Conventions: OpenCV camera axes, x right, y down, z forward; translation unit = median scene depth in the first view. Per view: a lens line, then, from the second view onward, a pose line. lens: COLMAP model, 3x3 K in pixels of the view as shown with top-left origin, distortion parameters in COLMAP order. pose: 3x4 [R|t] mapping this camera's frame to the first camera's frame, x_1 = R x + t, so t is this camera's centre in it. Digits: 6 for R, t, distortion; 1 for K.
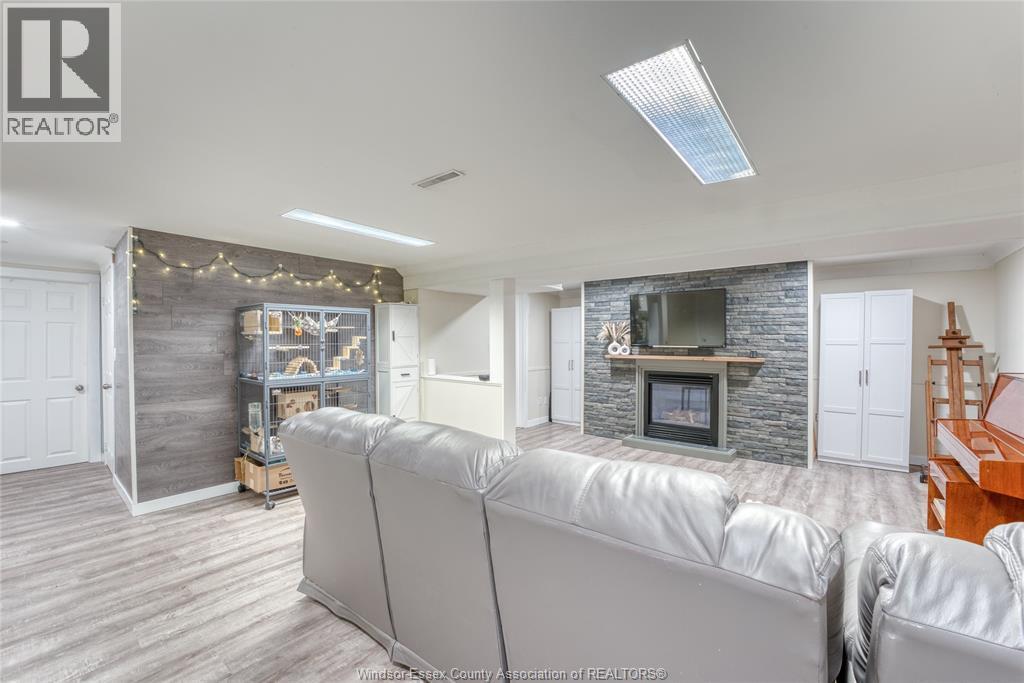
lens RADIAL K [[437.4, 0, 513.5], [0, 437.4, 346.1], [0, 0, 1]] dist [-0.030519, -0.000006]
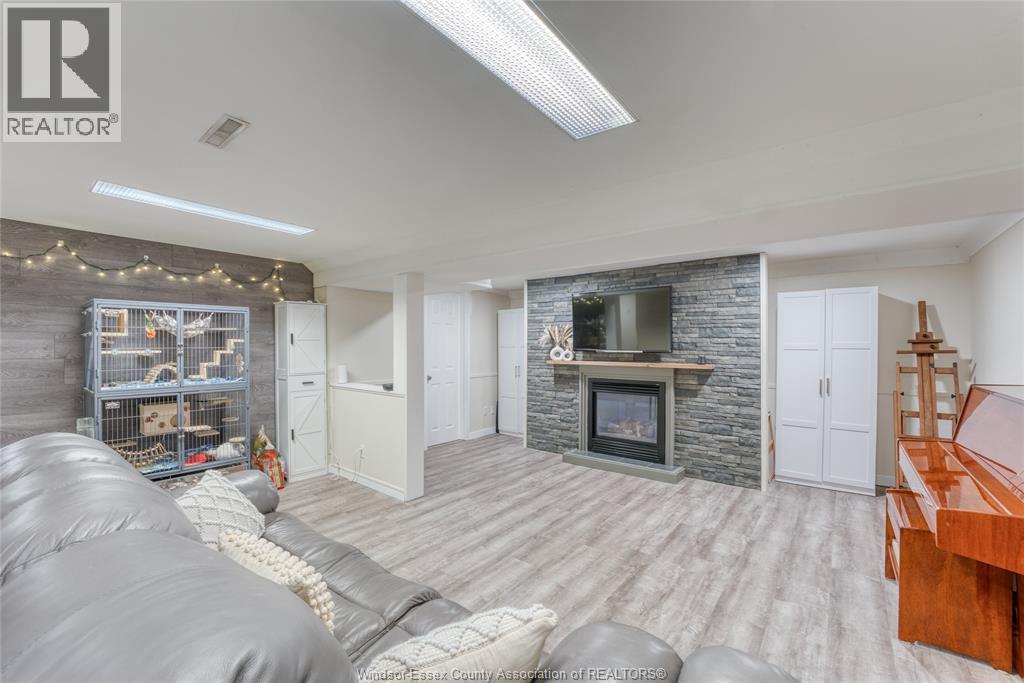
lens RADIAL K [[437.4, 0, 513.5], [0, 437.4, 346.1], [0, 0, 1]] dist [-0.030519, -0.000006]
pose [[0.999884, 0.001505, 0.015168, 0.164397], [-0.001354, 0.999949, -0.009969, -0.000861], [-0.015183, 0.009947, 0.999835, 0.125206]]
